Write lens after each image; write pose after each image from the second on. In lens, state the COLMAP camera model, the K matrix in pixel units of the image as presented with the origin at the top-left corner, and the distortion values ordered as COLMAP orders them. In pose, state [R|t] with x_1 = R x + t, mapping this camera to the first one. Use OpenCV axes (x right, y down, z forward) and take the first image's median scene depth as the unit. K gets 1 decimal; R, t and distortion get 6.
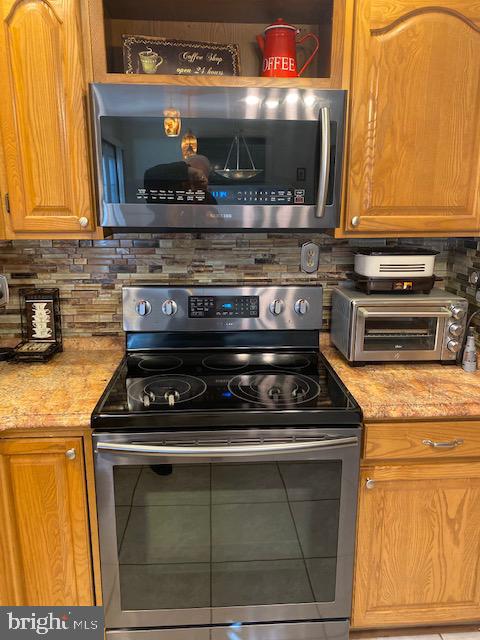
lens RADIAL K [[484.0, 0, 240.0], [0, 484.0, 320.0], [0, 0, 1]] dist [0.070054, -0.085324]
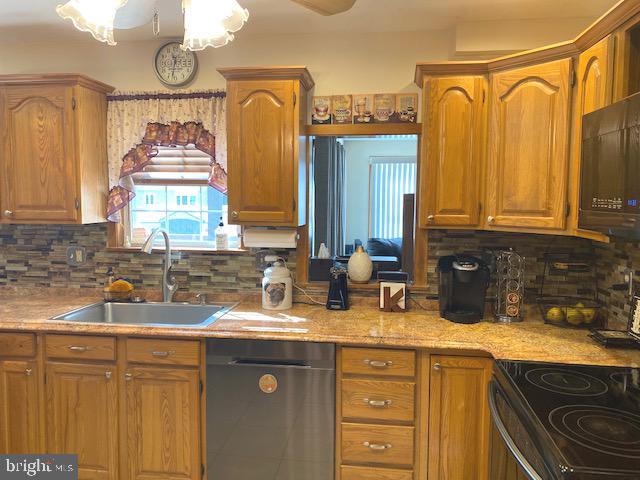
lens RADIAL K [[494.0, 0, 320.0], [0, 494.0, 240.0], [0, 0, 1]] dist [0.003865, 0.003340]
pose [[-0.194033, 0.080680, -0.977672, 0.853173], [-0.243687, 0.961410, 0.127702, -0.140034], [0.950246, 0.263024, -0.166884, 0.520583]]
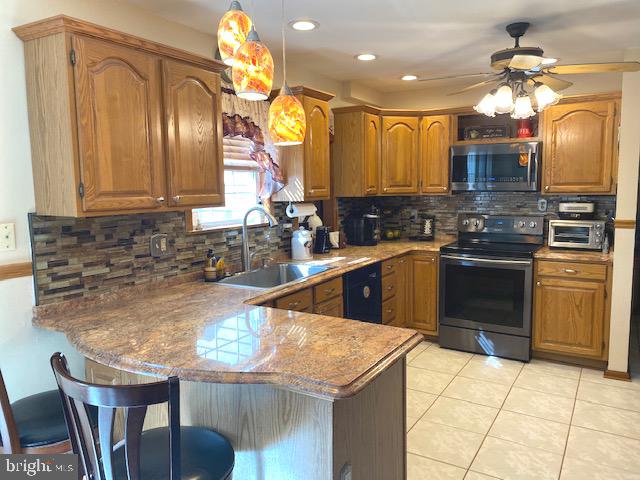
lens RADIAL K [[494.0, 0, 320.0], [0, 494.0, 240.0], [0, 0, 1]] dist [0.003865, 0.003340]
pose [[0.828123, 0.051869, -0.558142, 0.656195], [-0.121964, 0.988528, -0.089094, 0.412767], [0.547117, 0.141854, 0.824949, -1.638080]]
